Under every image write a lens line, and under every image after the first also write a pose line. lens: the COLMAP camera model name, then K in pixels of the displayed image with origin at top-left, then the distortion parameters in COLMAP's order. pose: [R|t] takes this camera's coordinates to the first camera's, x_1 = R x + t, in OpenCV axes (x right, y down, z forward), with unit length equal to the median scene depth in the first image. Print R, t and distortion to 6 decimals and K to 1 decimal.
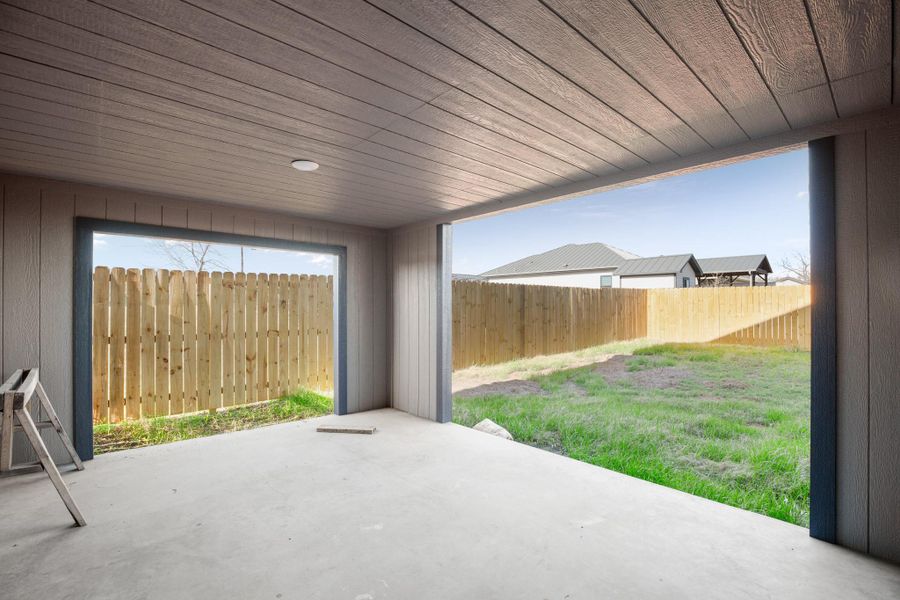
lens RADIAL K [[411.2, 0, 449.7], [0, 411.2, 296.9], [0, 0, 1]] dist [0.001201, 0.000303]
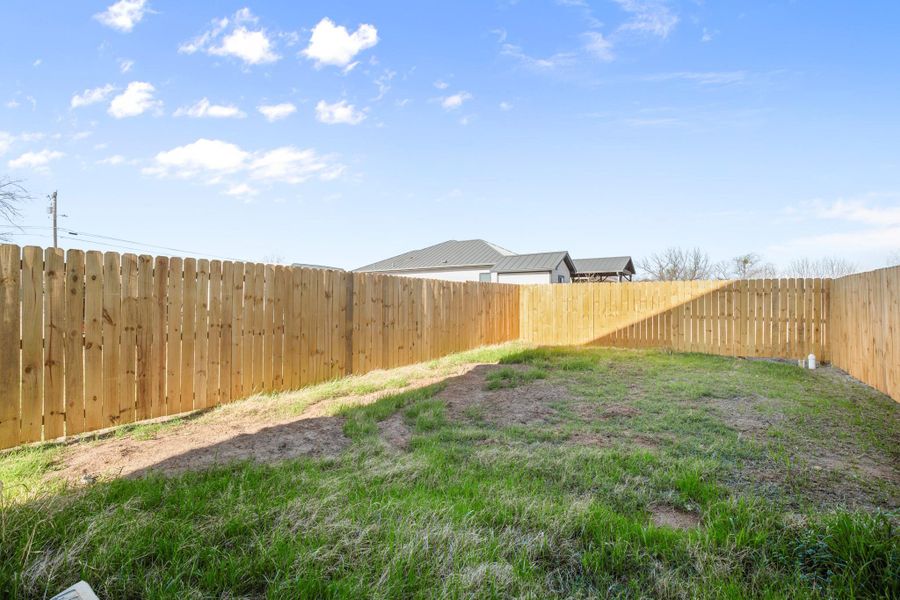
lens RADIAL K [[354.7, 0, 450.0], [0, 354.7, 300.0], [0, 0, 1]] dist [0.016586, 0.000036]
pose [[0.977584, 0.004737, 0.210492, 0.196811], [-0.005520, 0.999980, 0.003132, 0.013652], [-0.210473, -0.004223, 0.977591, 0.326977]]
